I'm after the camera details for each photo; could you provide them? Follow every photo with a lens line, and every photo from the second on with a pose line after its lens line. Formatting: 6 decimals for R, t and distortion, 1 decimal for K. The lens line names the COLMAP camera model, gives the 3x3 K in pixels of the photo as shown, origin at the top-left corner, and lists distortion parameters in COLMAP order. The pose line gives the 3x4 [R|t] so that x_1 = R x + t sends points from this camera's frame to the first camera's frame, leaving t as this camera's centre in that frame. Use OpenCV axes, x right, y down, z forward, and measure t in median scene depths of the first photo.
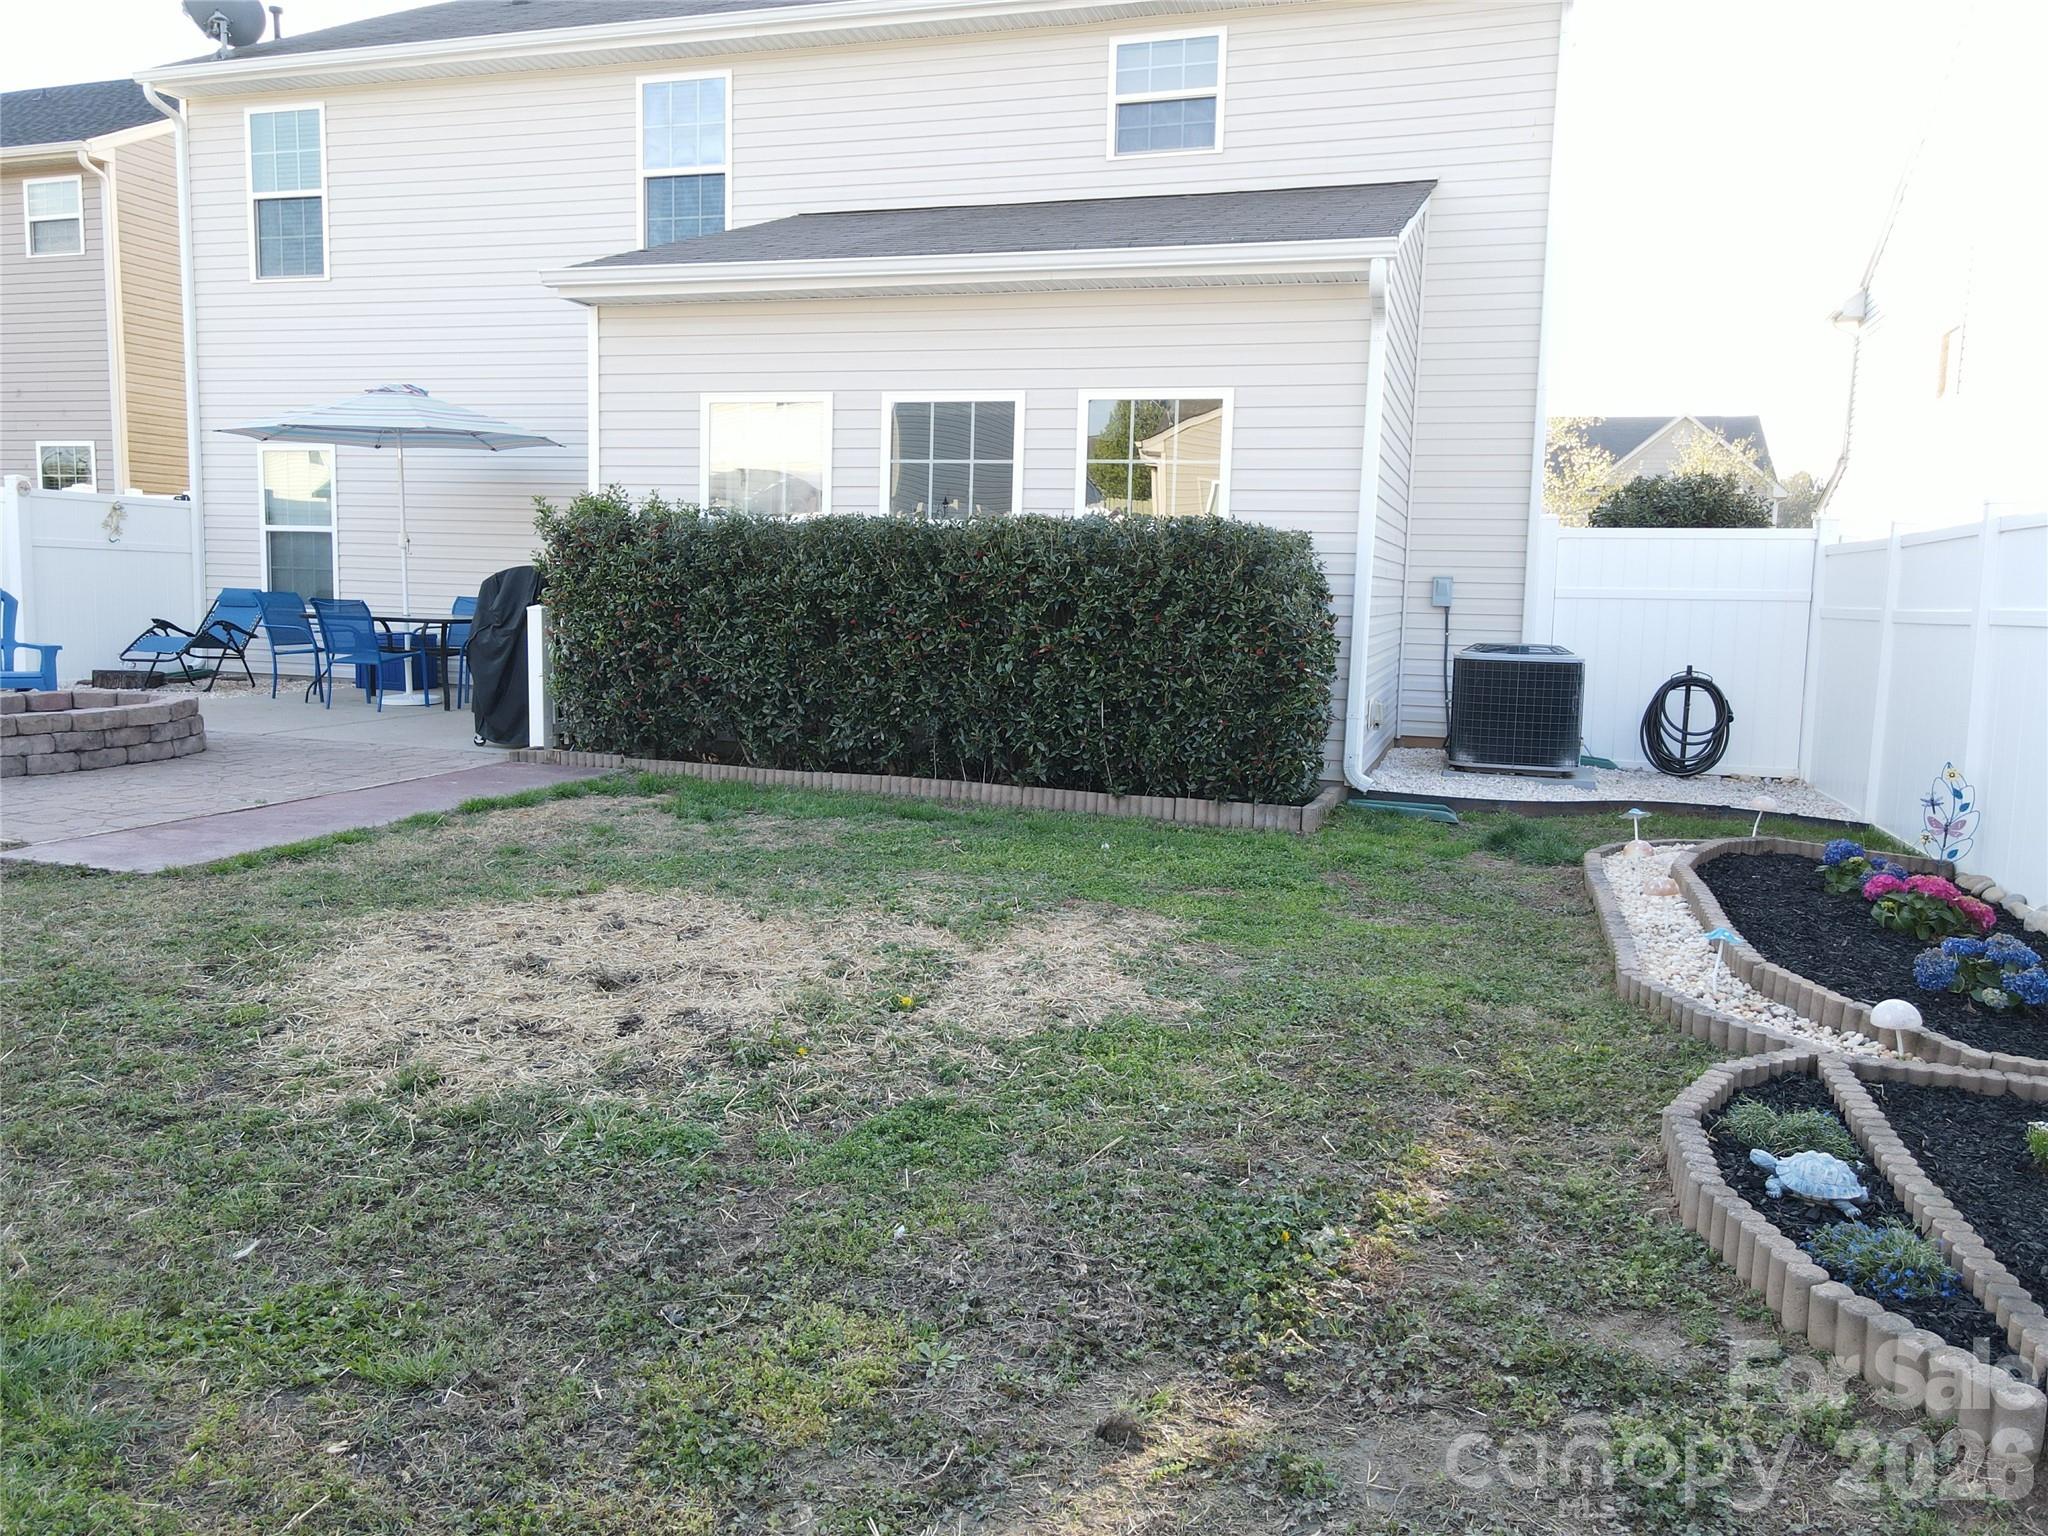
lens RADIAL K [[1485.3, 0, 1029.7], [0, 1485.3, 758.3], [0, 0, 1]] dist [-0.012235, 0.006131]
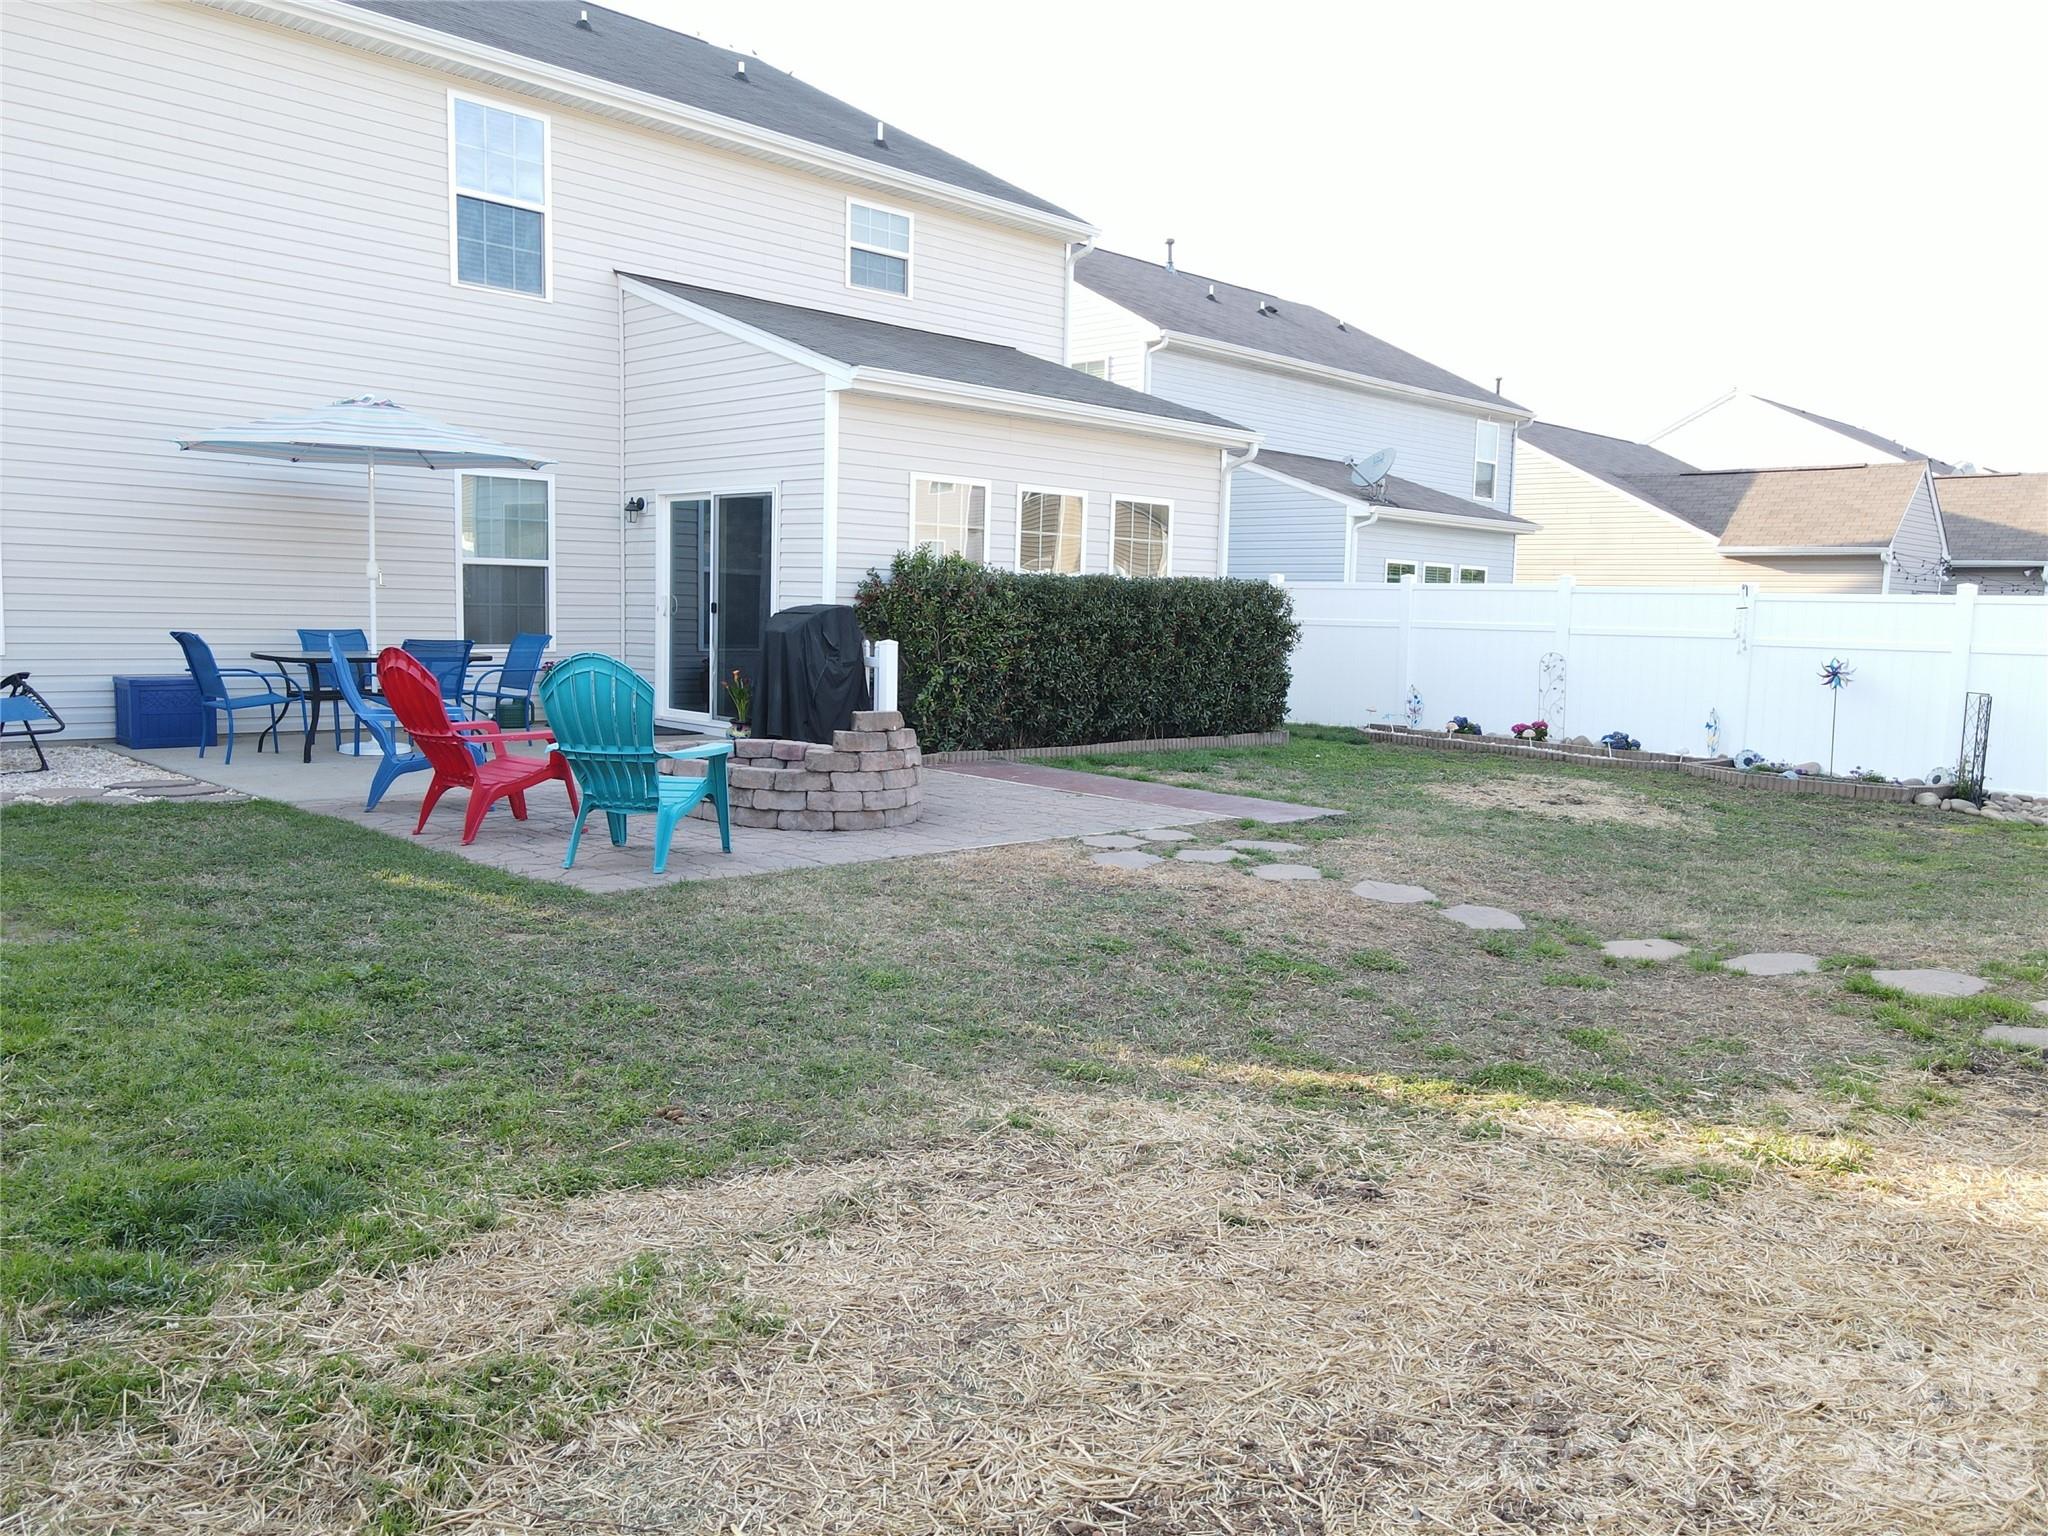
lens RADIAL K [[1485.3, 0, 1014.7], [0, 1485.3, 758.6], [0, 0, 1]] dist [-0.012235, 0.006131]
pose [[0.486380, -0.094230, 0.868651, -1.171237], [0.092745, 0.994119, 0.055910, -0.054801], [-0.868811, 0.053370, 0.492259, 0.274987]]
